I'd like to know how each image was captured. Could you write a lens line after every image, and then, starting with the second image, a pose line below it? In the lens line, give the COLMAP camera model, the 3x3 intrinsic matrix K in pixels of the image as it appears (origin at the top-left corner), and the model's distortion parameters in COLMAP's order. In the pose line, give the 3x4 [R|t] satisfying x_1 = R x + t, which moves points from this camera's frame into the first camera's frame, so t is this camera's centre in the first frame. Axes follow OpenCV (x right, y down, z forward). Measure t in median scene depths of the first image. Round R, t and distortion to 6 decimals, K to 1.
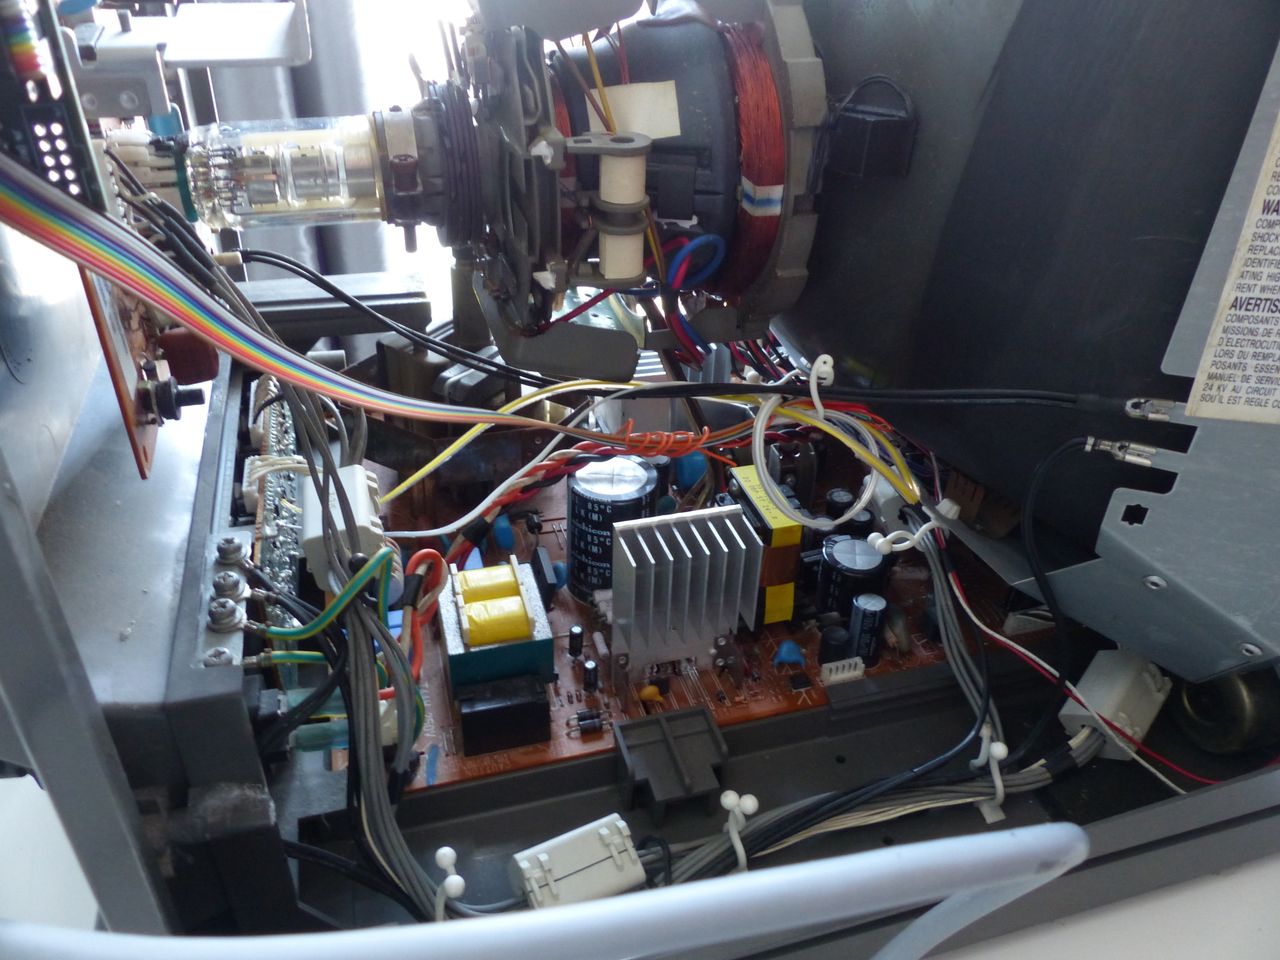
lens RADIAL K [[964.0, 0, 639.8], [0, 964.0, 475.3], [0, 0, 1]] dist [-0.009781, 0.006118]
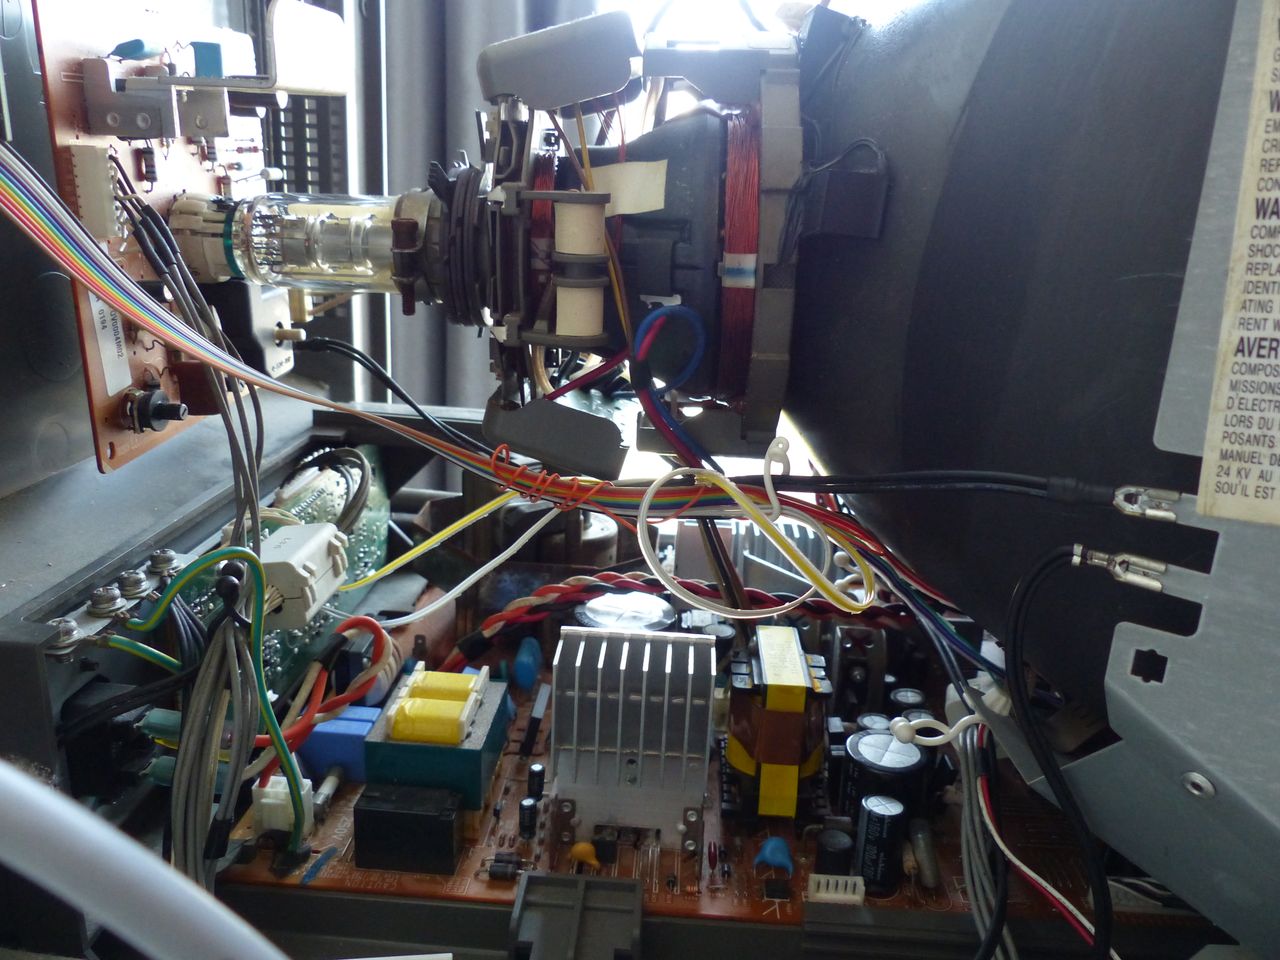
lens RADIAL K [[964.0, 0, 635.7], [0, 964.0, 481.4], [0, 0, 1]] dist [-0.009781, 0.006118]
pose [[0.940699, 0.105354, -0.322468, 0.379841], [-0.196106, 0.944518, -0.263493, 0.177953], [0.276817, 0.311105, 0.909168, 0.207983]]
